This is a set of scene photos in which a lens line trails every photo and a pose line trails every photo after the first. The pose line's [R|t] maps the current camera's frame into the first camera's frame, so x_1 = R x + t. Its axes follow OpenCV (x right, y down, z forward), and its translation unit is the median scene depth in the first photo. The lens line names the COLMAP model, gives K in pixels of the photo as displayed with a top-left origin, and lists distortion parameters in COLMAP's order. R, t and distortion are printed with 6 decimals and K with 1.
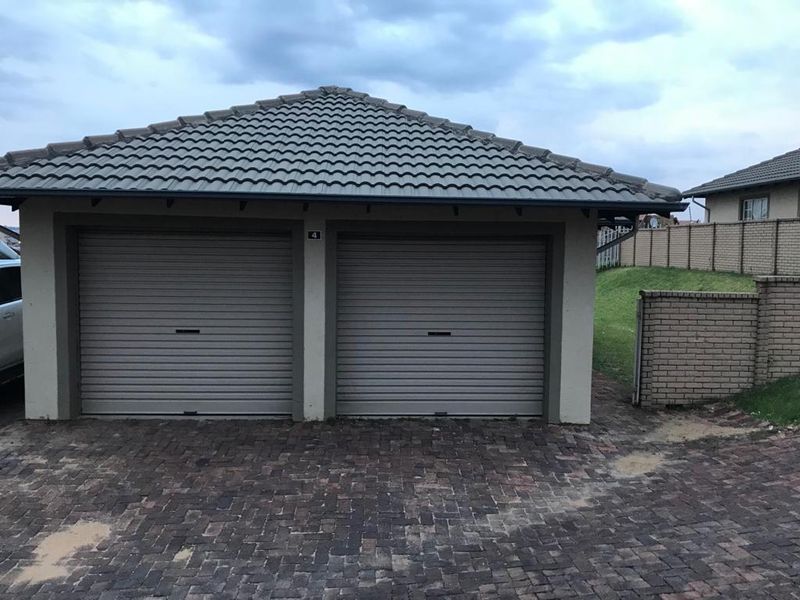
lens RADIAL K [[668.4, 0, 398.8], [0, 668.4, 297.5], [0, 0, 1]] dist [0.019071, -0.013260]
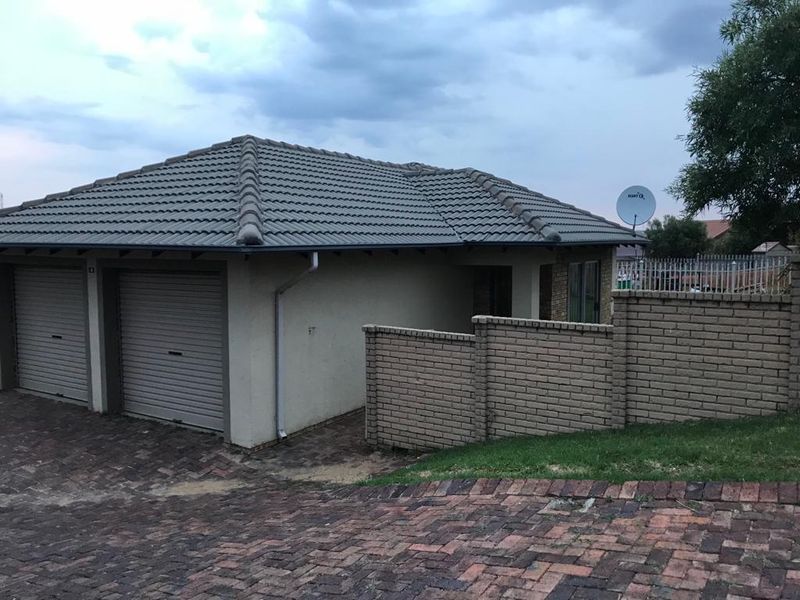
lens RADIAL K [[668.4, 0, 398.5], [0, 668.4, 301.7], [0, 0, 1]] dist [0.019071, -0.013260]
pose [[0.813131, 0.035913, -0.580971, 1.072273], [-0.029372, 0.999355, 0.020665, -0.072672], [0.581339, 0.000261, 0.813662, 0.266226]]
